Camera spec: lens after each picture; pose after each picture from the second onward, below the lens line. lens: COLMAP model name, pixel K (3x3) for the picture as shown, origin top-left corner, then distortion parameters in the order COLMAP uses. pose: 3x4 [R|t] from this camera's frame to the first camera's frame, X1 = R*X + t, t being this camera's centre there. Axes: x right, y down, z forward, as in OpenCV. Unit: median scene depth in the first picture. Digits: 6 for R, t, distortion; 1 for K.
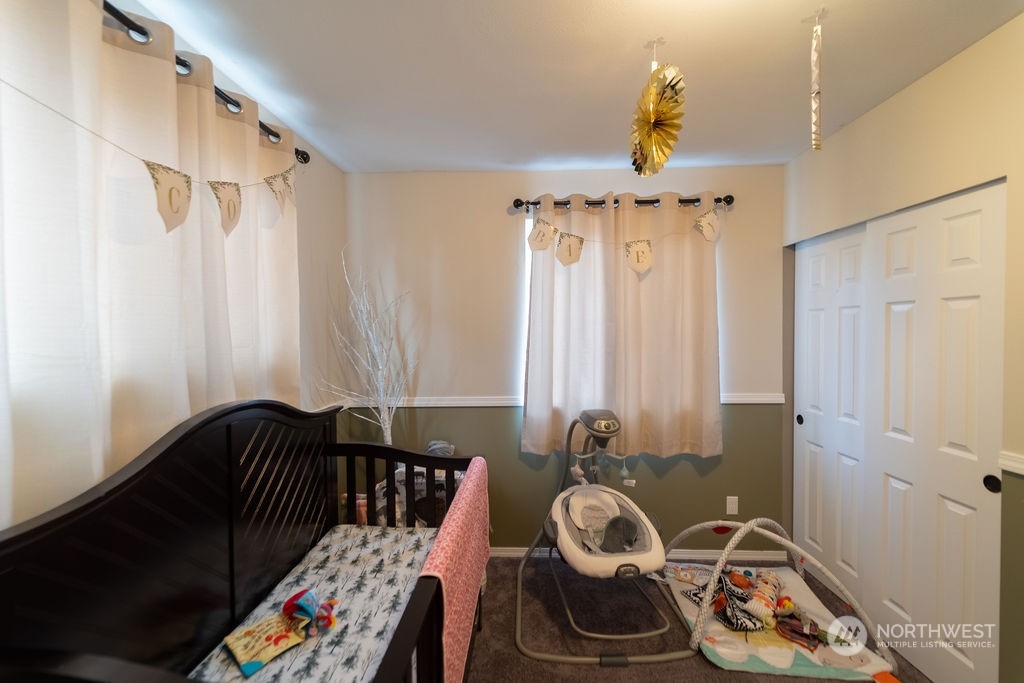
lens RADIAL K [[414.6, 0, 514.2], [0, 414.6, 341.3], [0, 0, 1]] dist [-0.000419, 0.000941]
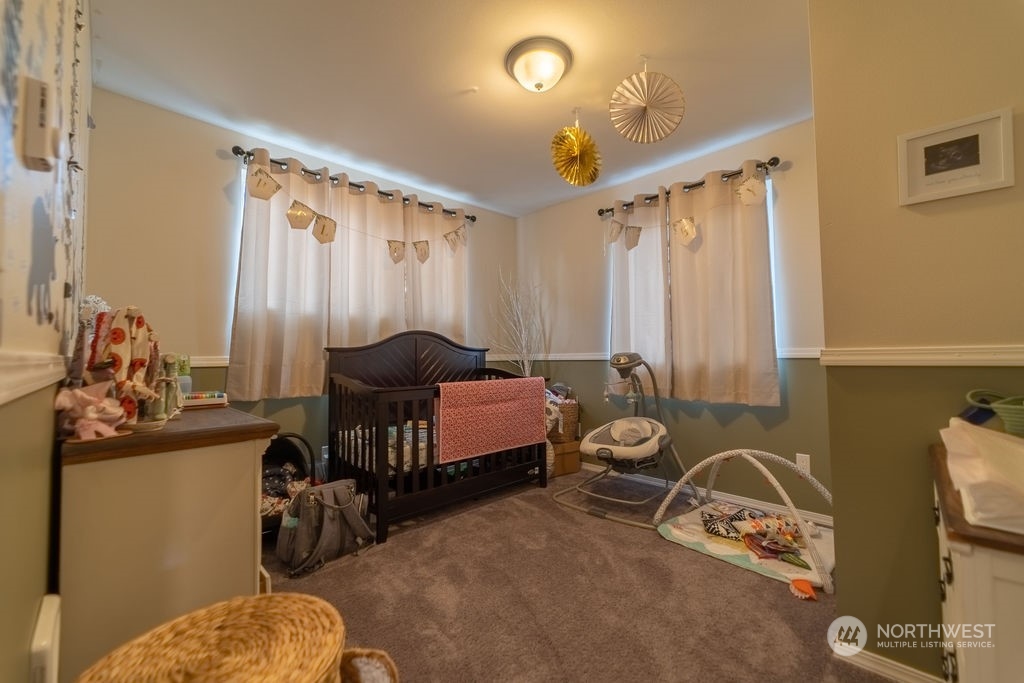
lens RADIAL K [[414.6, 0, 510.9], [0, 414.6, 340.4], [0, 0, 1]] dist [-0.000419, 0.000941]
pose [[0.727301, -0.022905, -0.685937, 0.848369], [-0.011286, 0.998909, -0.045322, 0.190322], [0.686226, 0.040704, 0.726248, -0.237946]]
